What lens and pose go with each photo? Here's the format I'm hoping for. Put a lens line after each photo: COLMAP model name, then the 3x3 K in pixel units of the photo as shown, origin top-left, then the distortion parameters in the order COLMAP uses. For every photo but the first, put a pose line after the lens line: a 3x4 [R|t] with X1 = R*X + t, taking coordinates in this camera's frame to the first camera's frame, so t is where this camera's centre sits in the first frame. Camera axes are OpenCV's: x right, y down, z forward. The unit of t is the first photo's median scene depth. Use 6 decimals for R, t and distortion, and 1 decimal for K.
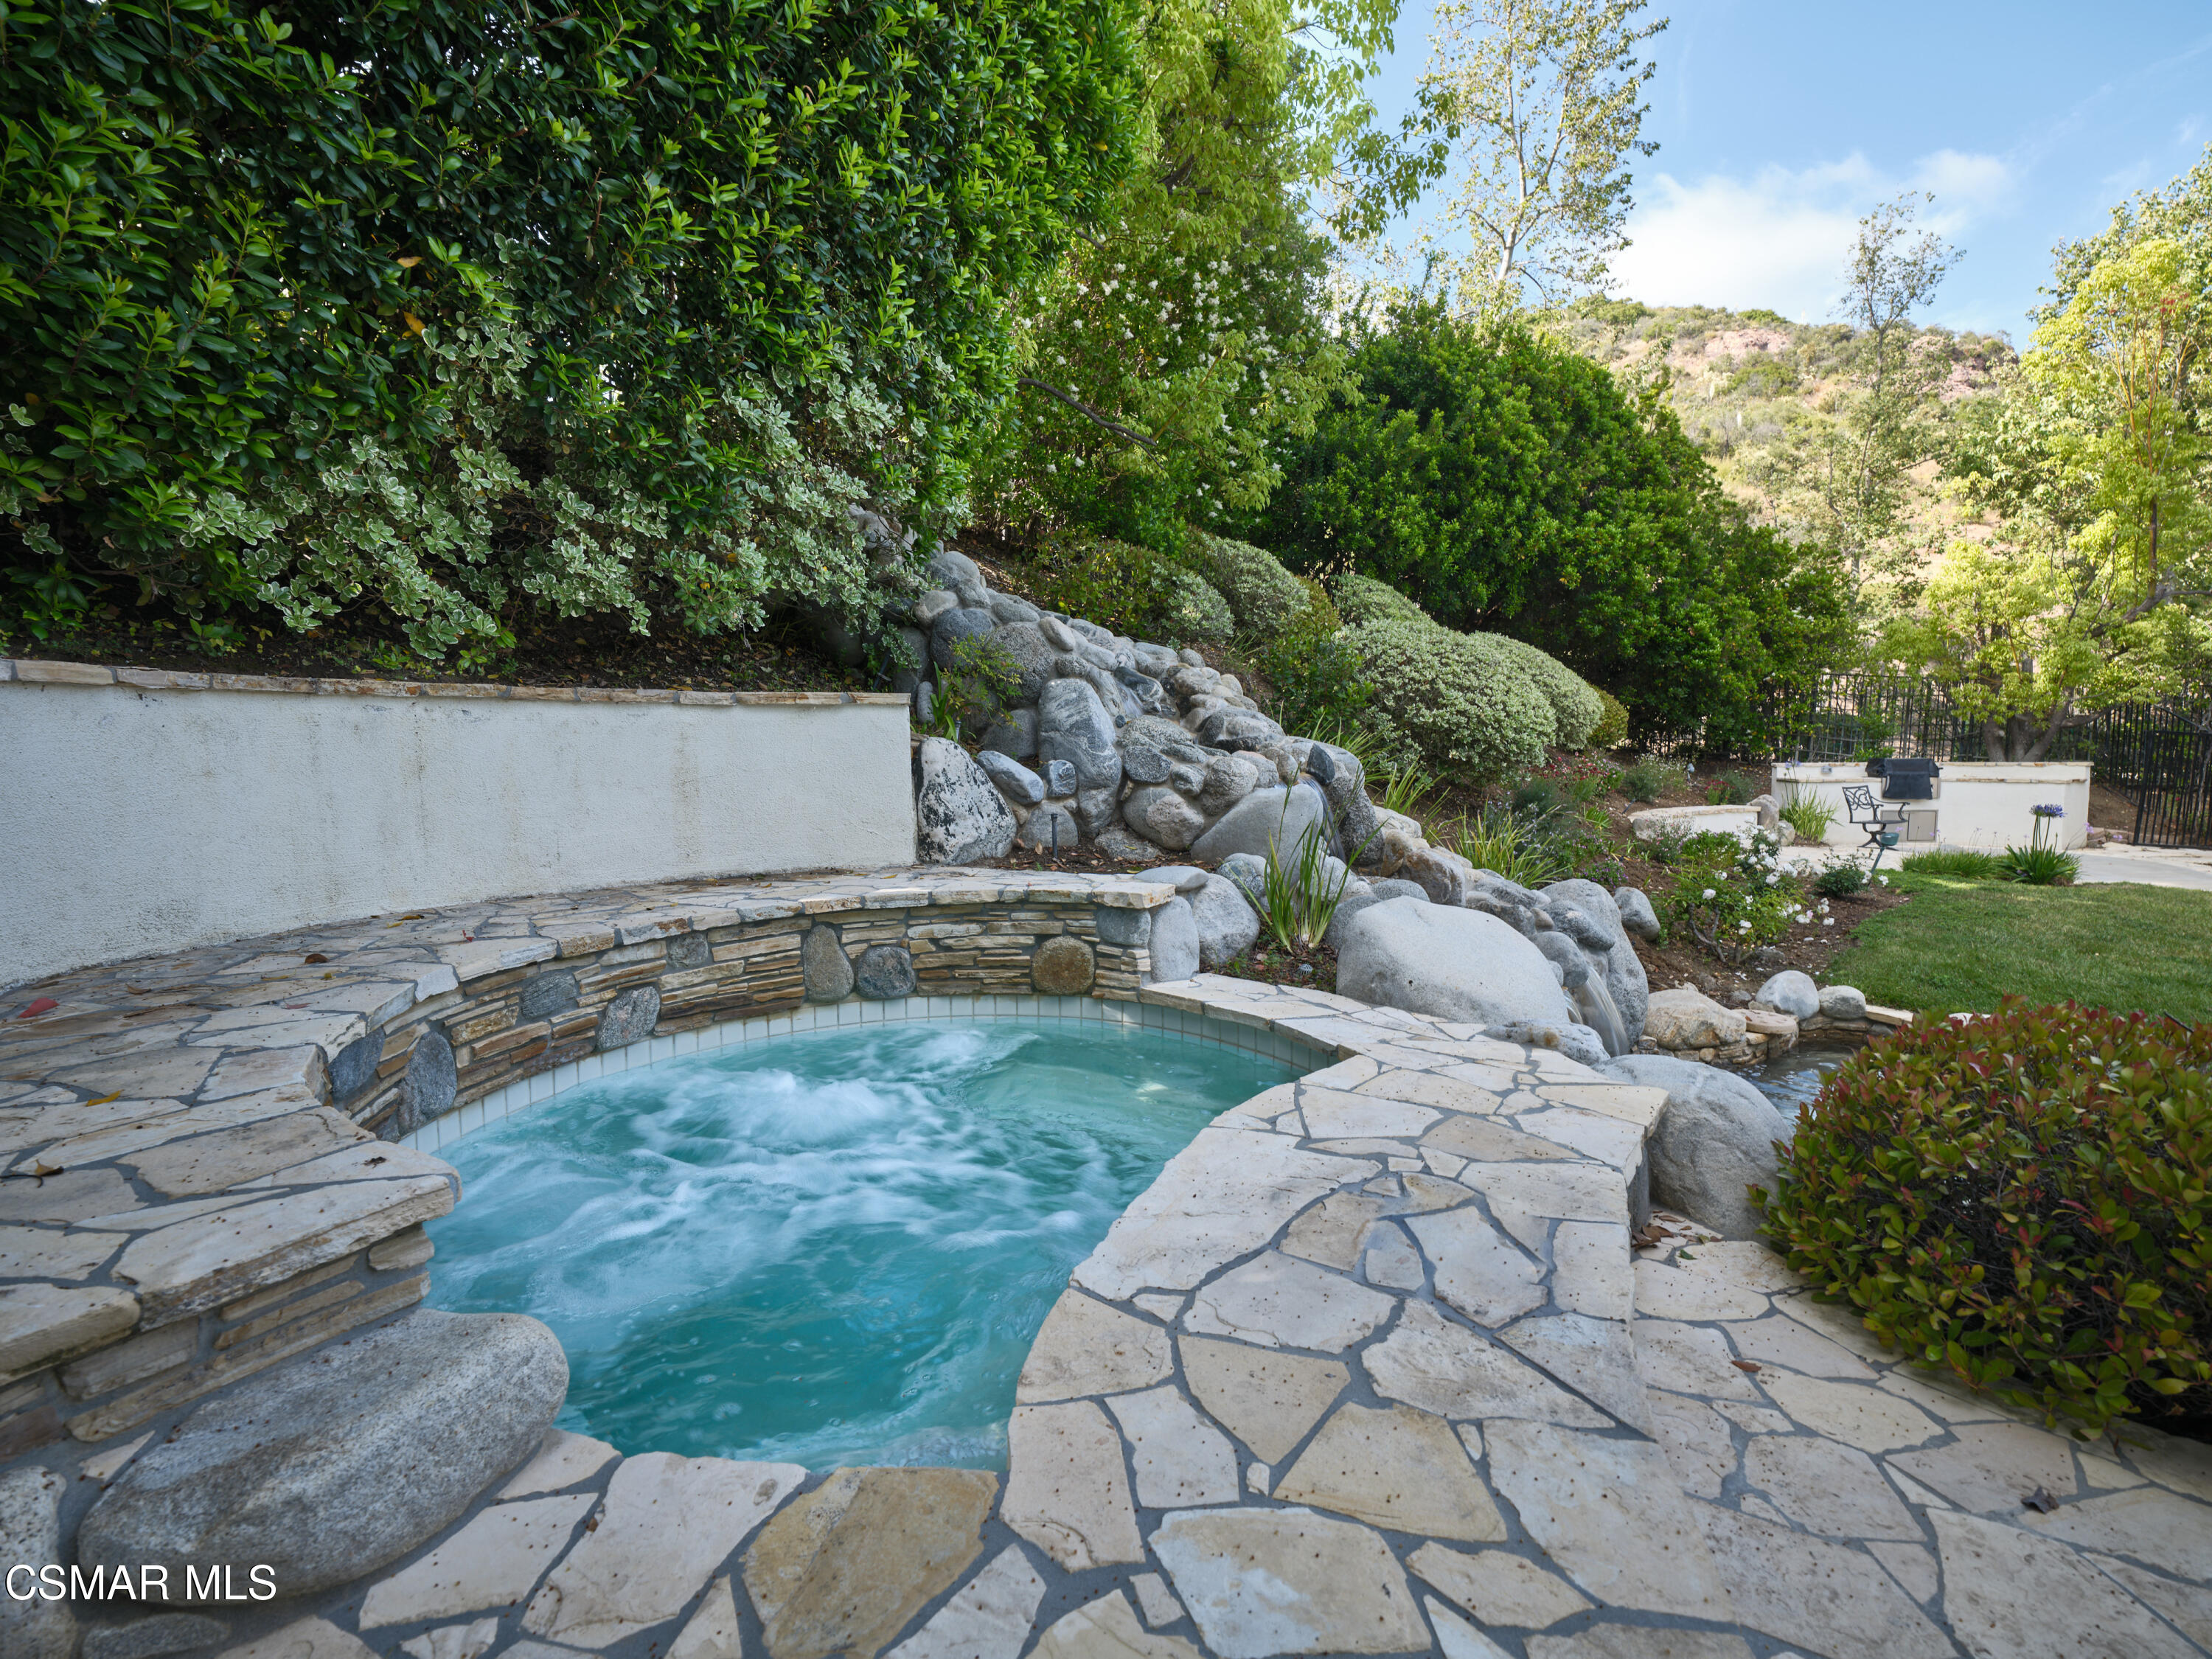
lens RADIAL K [[1036.2, 0, 1106.0], [0, 1036.2, 829.5], [0, 0, 1]] dist [-0.001574, 0.000148]
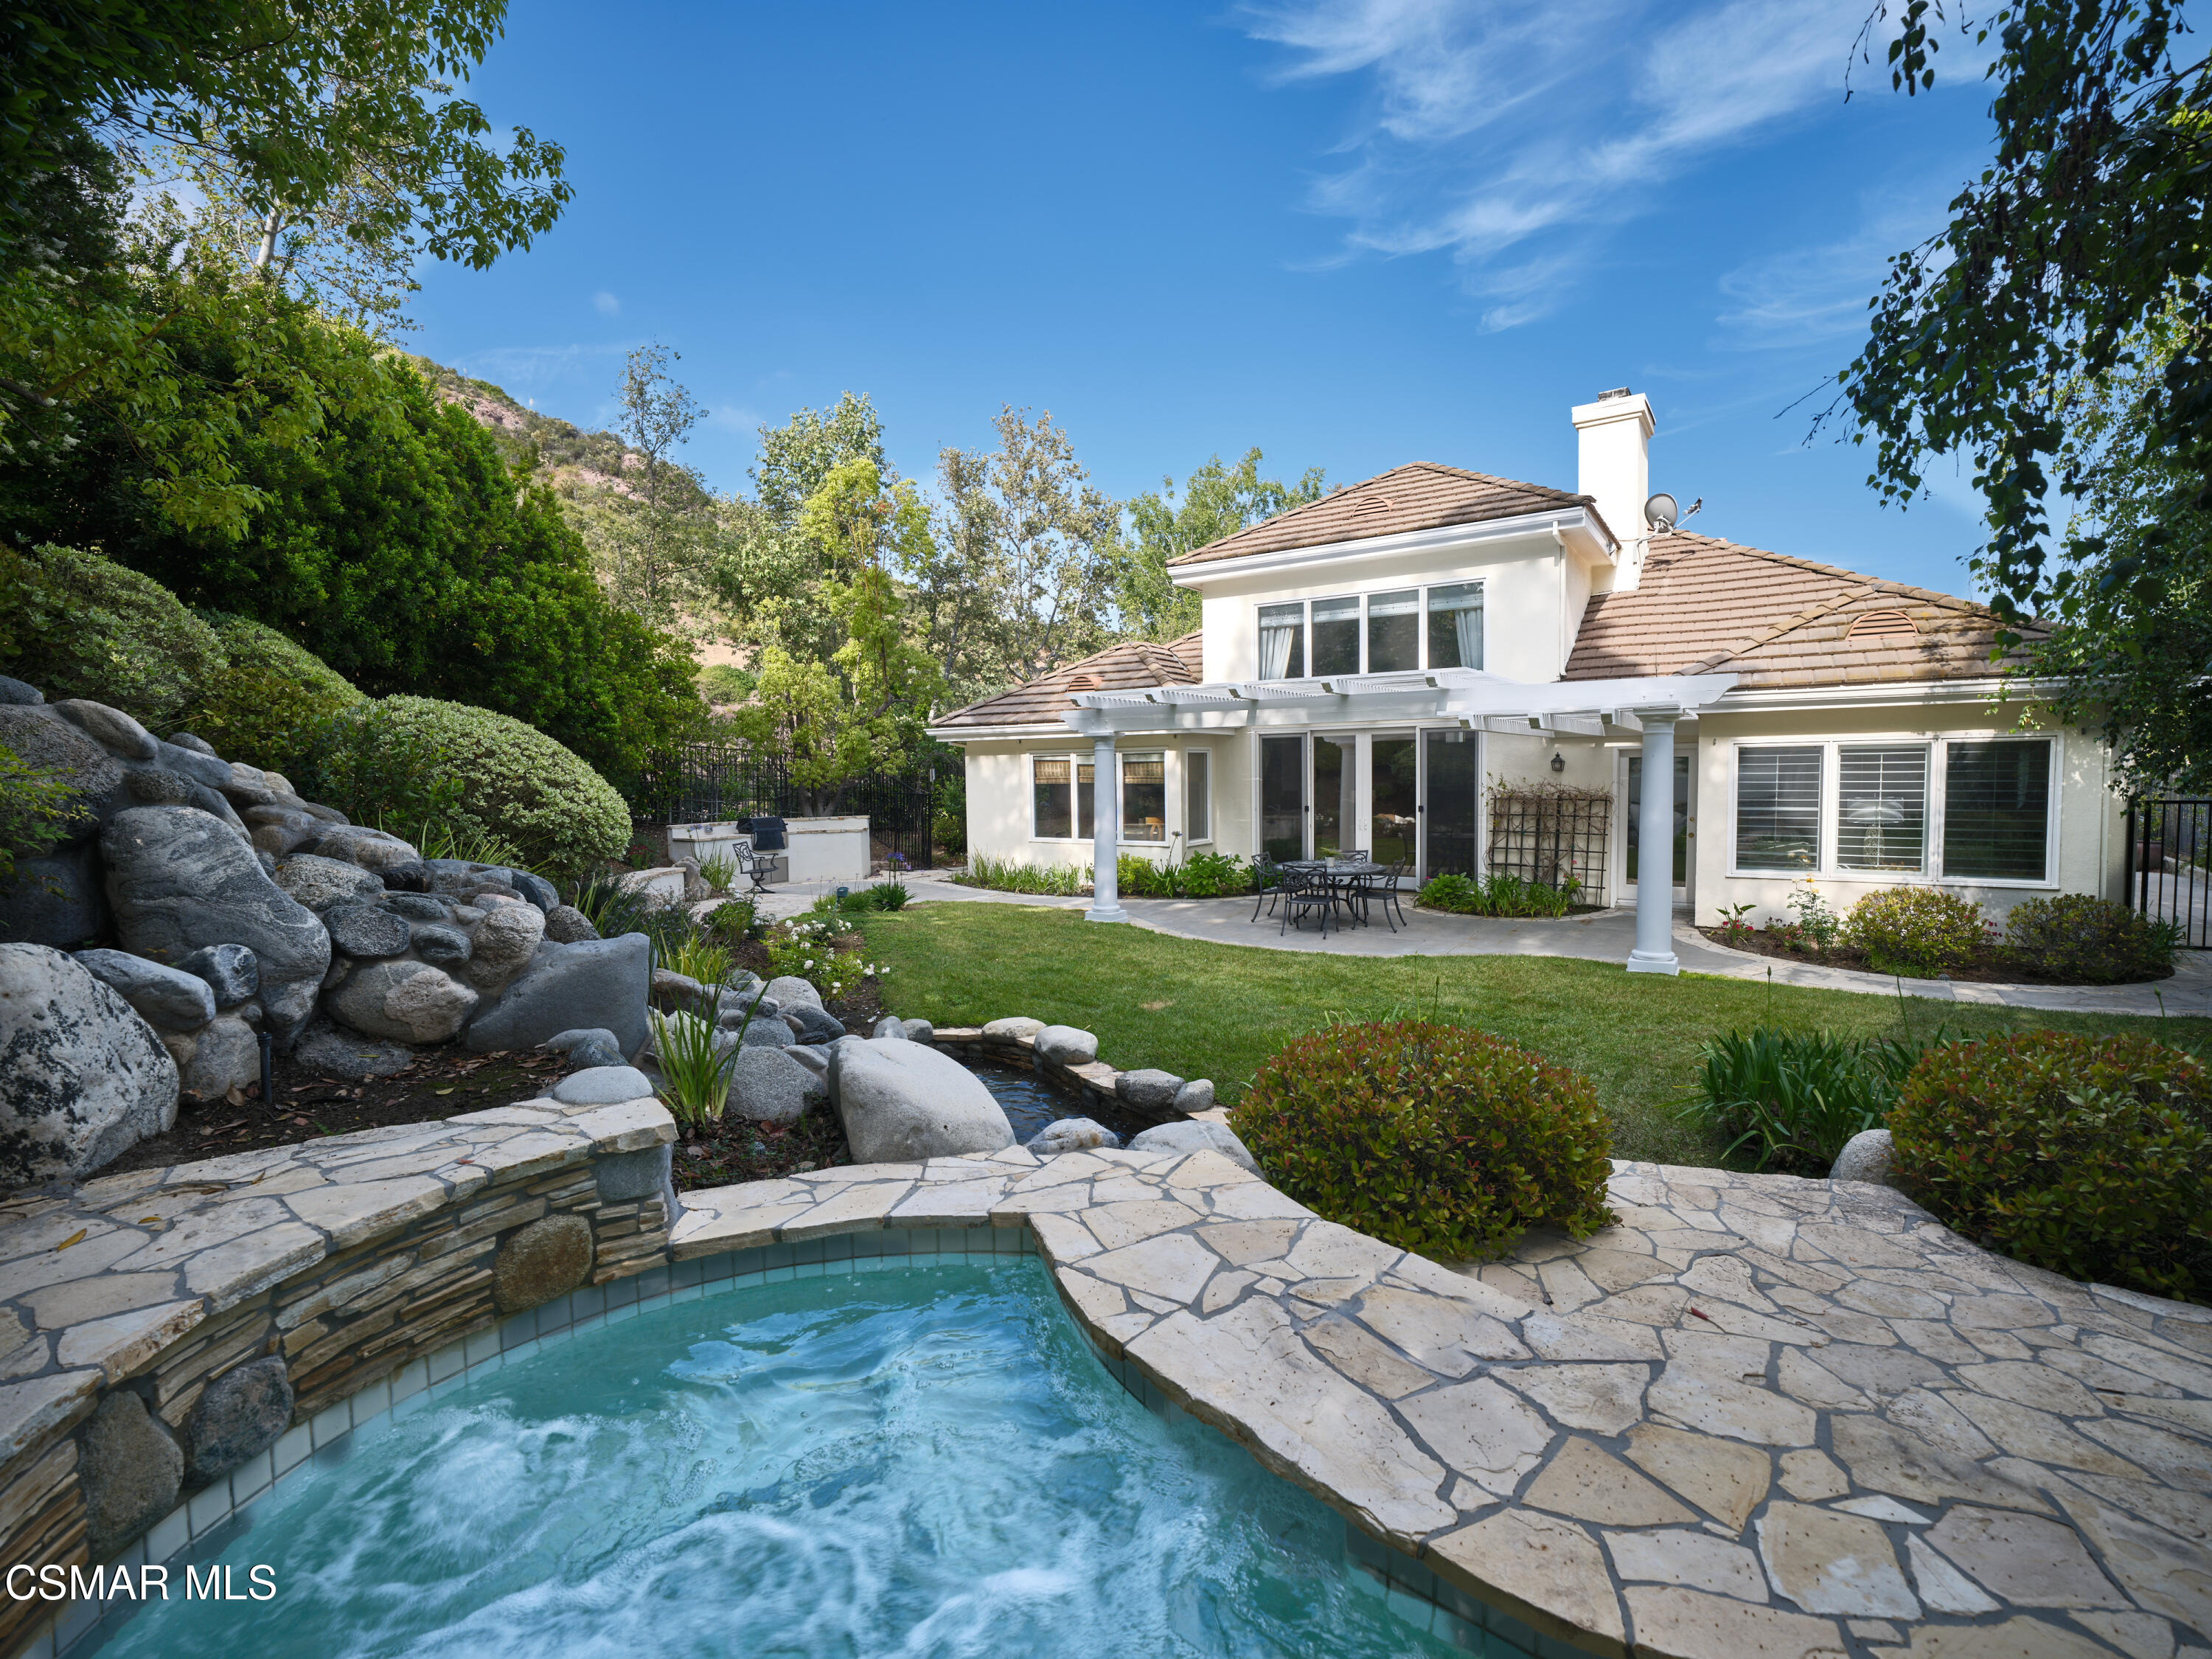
lens RADIAL K [[995.6, 0, 1106.0], [0, 995.6, 829.5], [0, 0, 1]] dist [-0.000513, -0.000113]
pose [[0.456667, -0.050714, 0.888191, -0.329385], [0.088581, 0.996005, 0.011325, -0.095679], [-0.885217, 0.073505, 0.459334, 0.253322]]
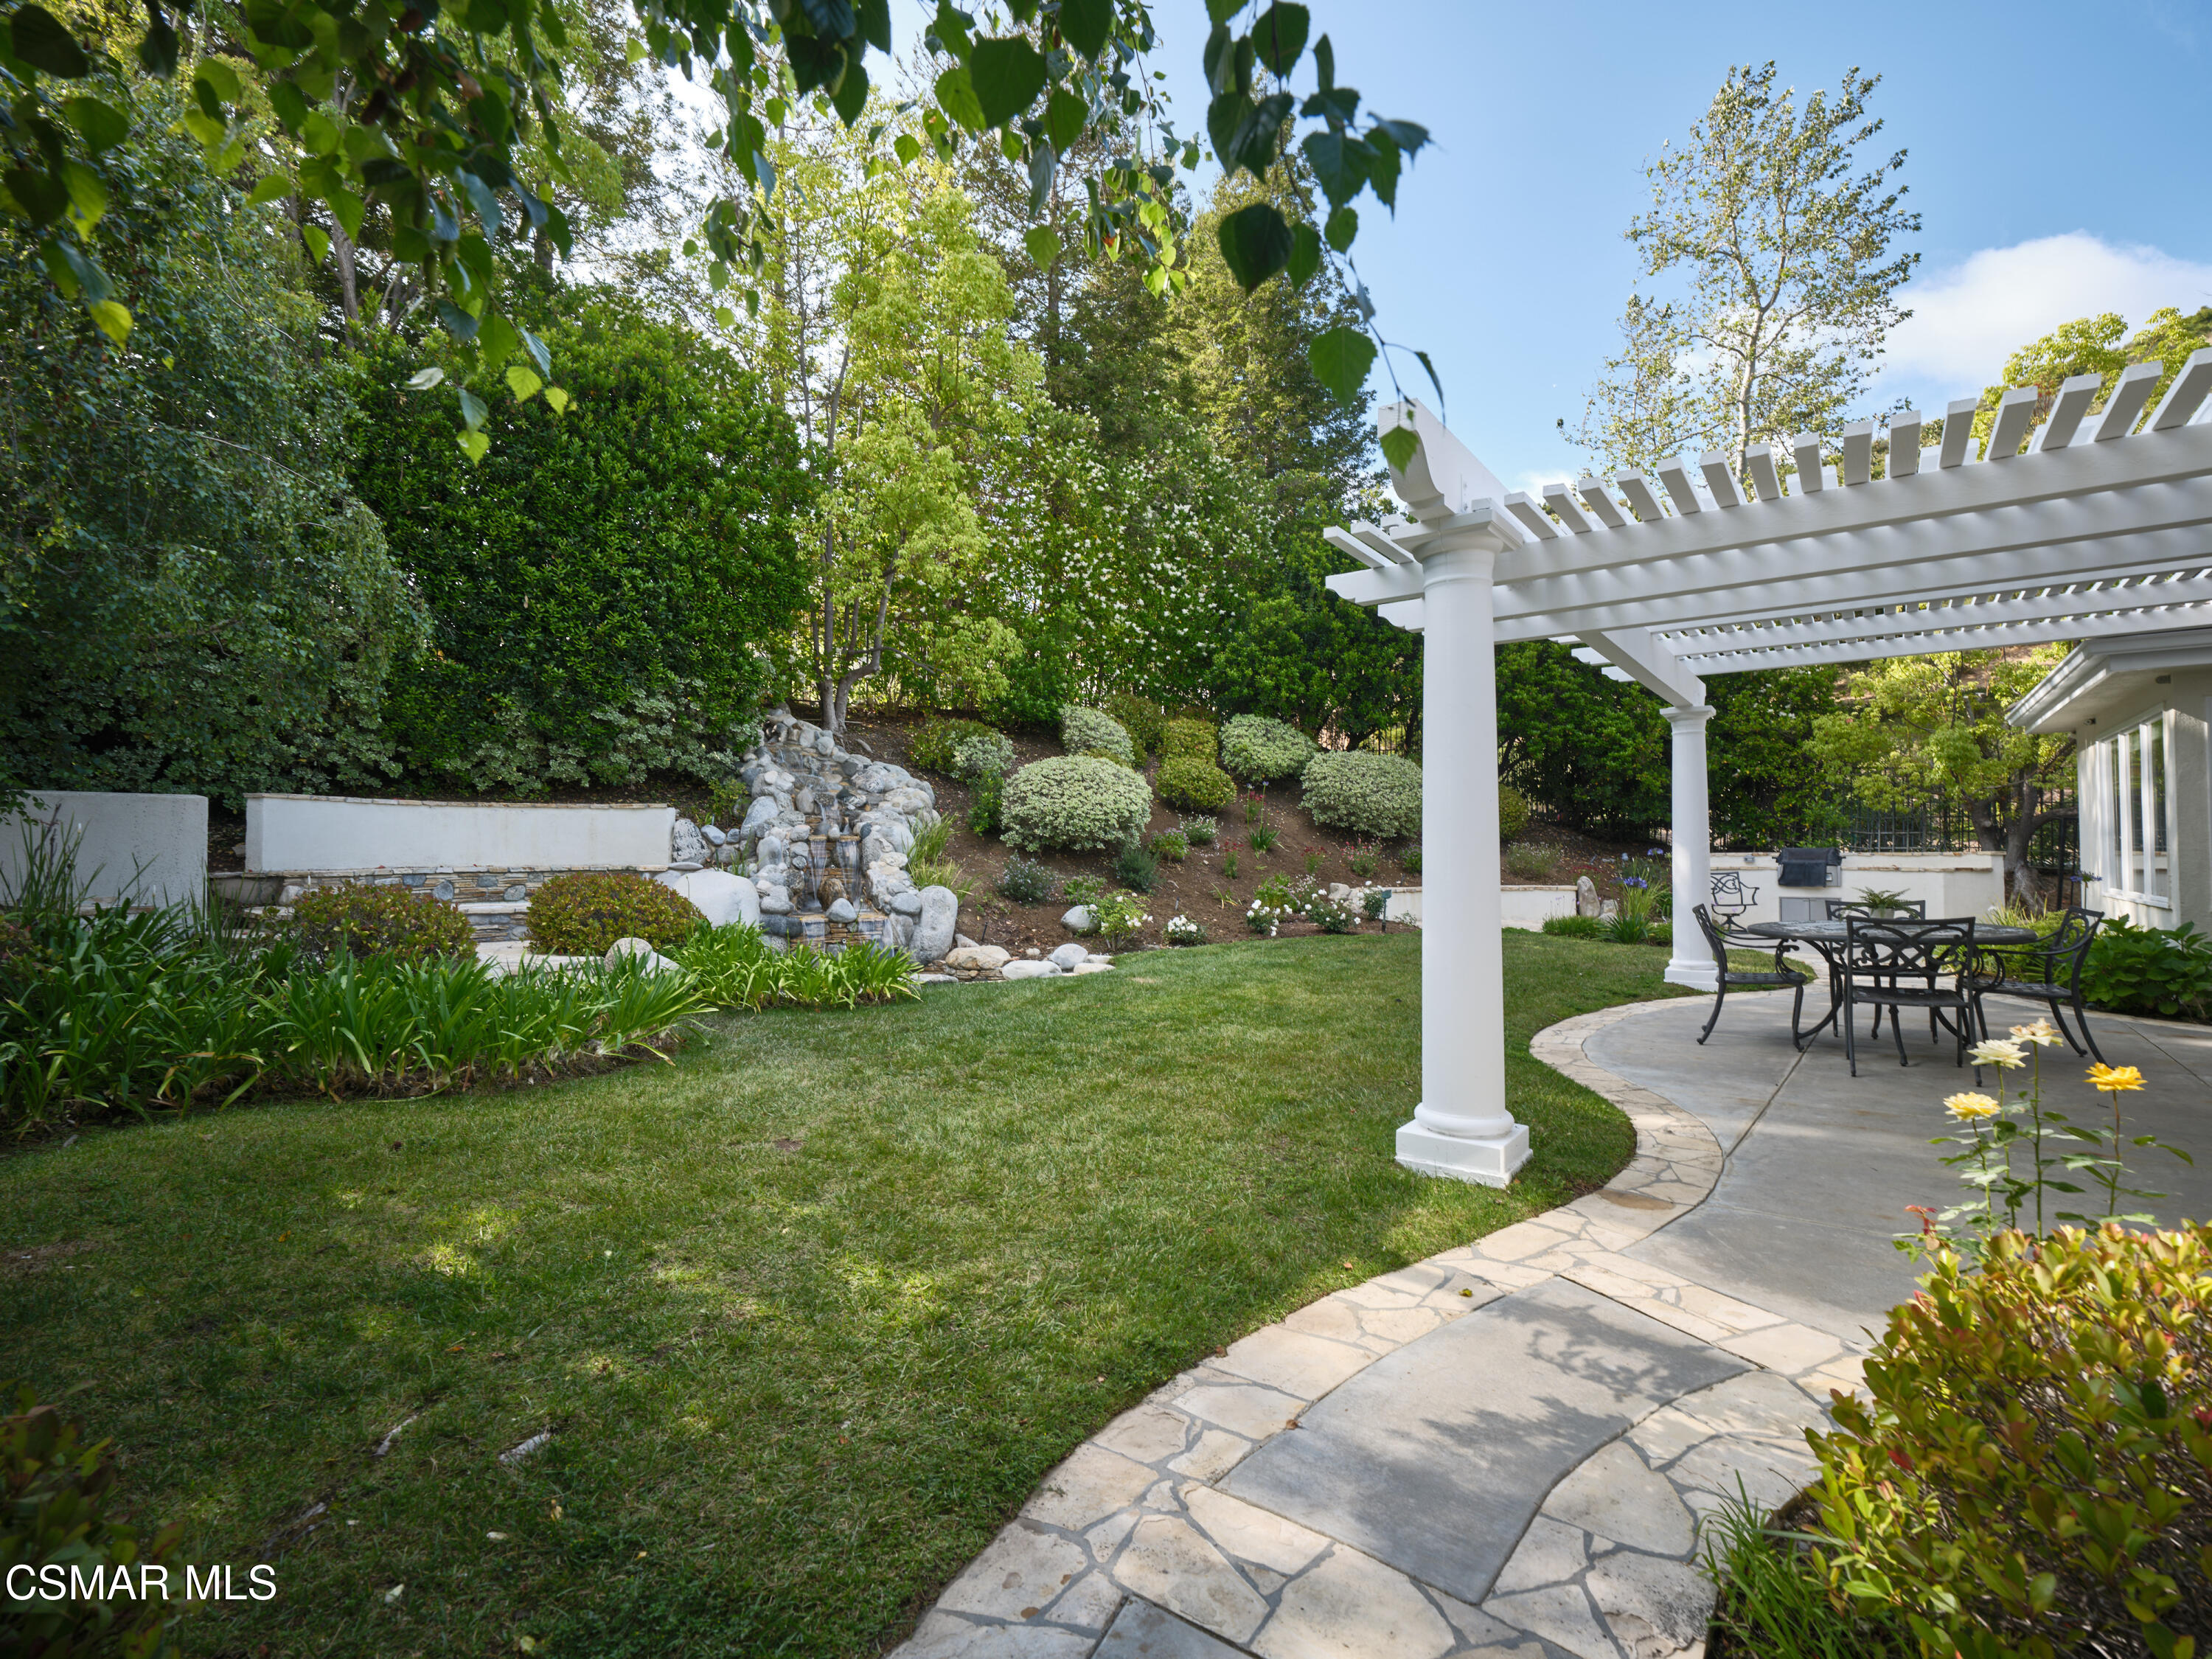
lens RADIAL K [[995.6, 0, 1106.0], [0, 995.6, 829.5], [0, 0, 1]] dist [-0.000513, -0.000113]
pose [[0.861713, -0.003348, -0.507385, 1.954687], [-0.048975, 0.994760, -0.089741, 0.107703], [0.505027, 0.102180, 0.857034, -0.614354]]
